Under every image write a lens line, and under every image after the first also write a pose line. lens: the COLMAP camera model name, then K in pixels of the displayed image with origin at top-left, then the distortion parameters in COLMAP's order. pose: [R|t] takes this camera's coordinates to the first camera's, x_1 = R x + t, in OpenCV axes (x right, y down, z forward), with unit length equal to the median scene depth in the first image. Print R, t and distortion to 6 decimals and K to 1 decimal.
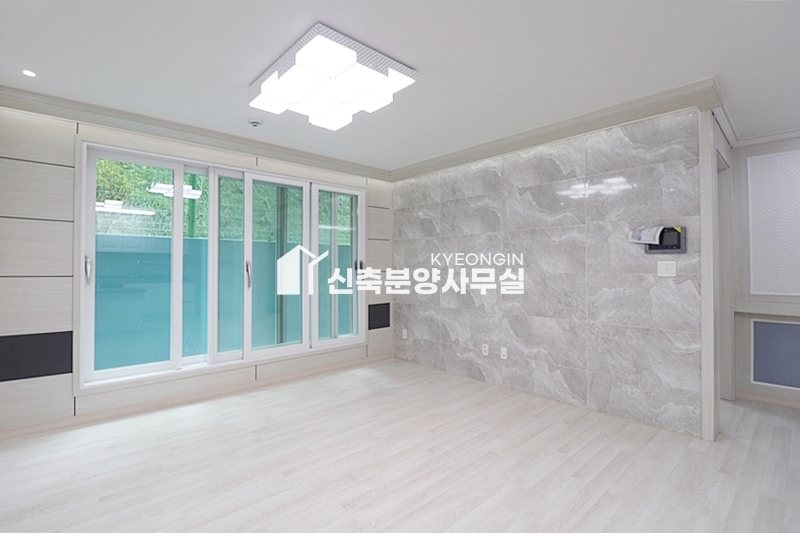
lens RADIAL K [[368.4, 0, 402.9], [0, 368.4, 261.4], [0, 0, 1]] dist [-0.010275, -0.008917]
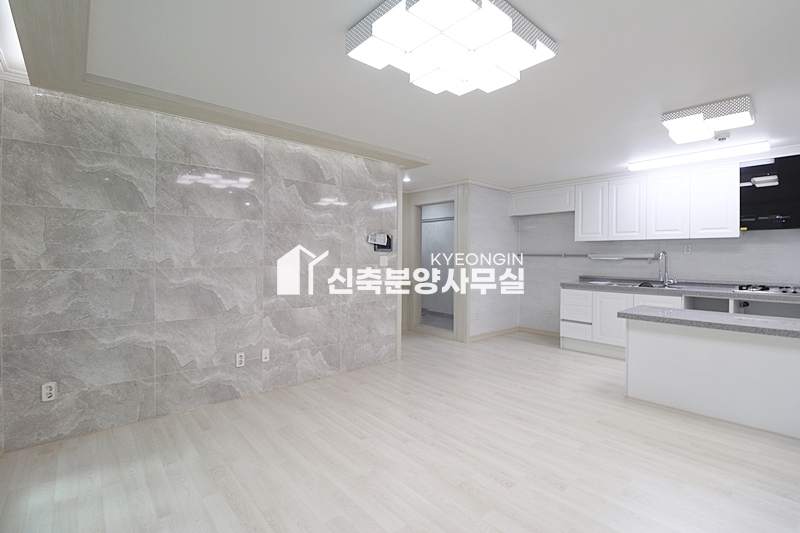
lens RADIAL K [[368.4, 0, 398.3], [0, 368.4, 256.3], [0, 0, 1]] dist [-0.010275, -0.008917]
pose [[0.025846, 0.000120, 0.999666, -0.675985], [-0.020405, 0.999792, 0.000408, -0.001828], [-0.999458, -0.020408, 0.025843, 0.709272]]
